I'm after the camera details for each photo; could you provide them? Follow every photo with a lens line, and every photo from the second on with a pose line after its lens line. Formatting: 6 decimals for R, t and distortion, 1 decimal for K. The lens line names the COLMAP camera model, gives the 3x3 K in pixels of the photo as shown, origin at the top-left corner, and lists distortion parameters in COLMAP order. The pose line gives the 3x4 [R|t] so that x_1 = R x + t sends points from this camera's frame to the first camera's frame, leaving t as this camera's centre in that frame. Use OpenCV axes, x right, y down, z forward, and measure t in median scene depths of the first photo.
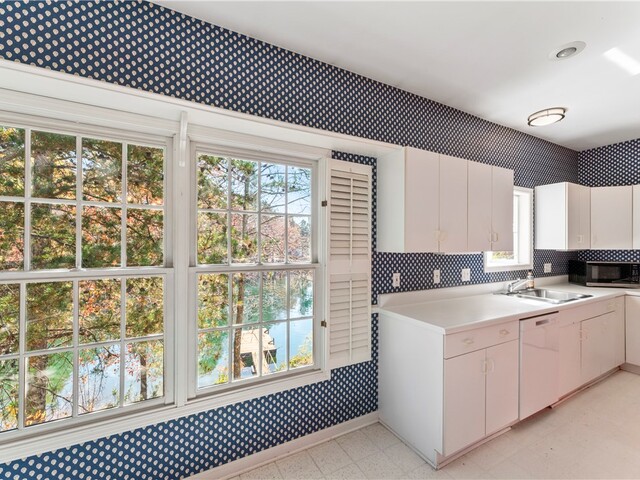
lens RADIAL K [[286.1, 0, 320.0], [0, 286.1, 240.8], [0, 0, 1]] dist [-0.000071, -0.000244]
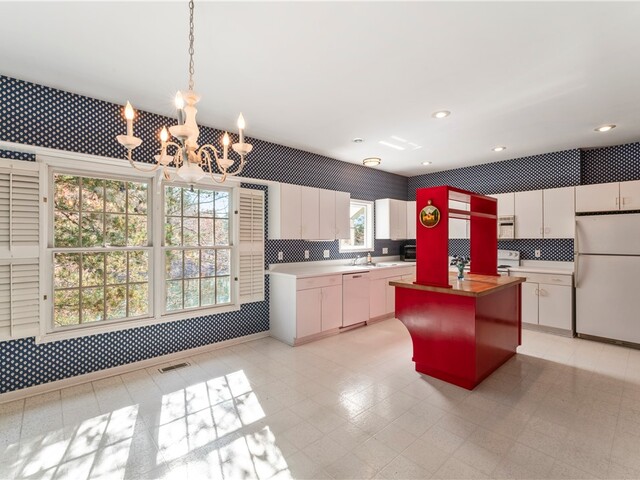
lens RADIAL K [[304.7, 0, 322.4], [0, 304.7, 237.9], [0, 0, 1]] dist [-0.026956, -0.000307]
pose [[0.969769, -0.003124, 0.244006, 0.066046], [0.001916, 0.999985, 0.005184, 0.020138], [-0.244018, -0.004560, 0.969760, -0.885536]]
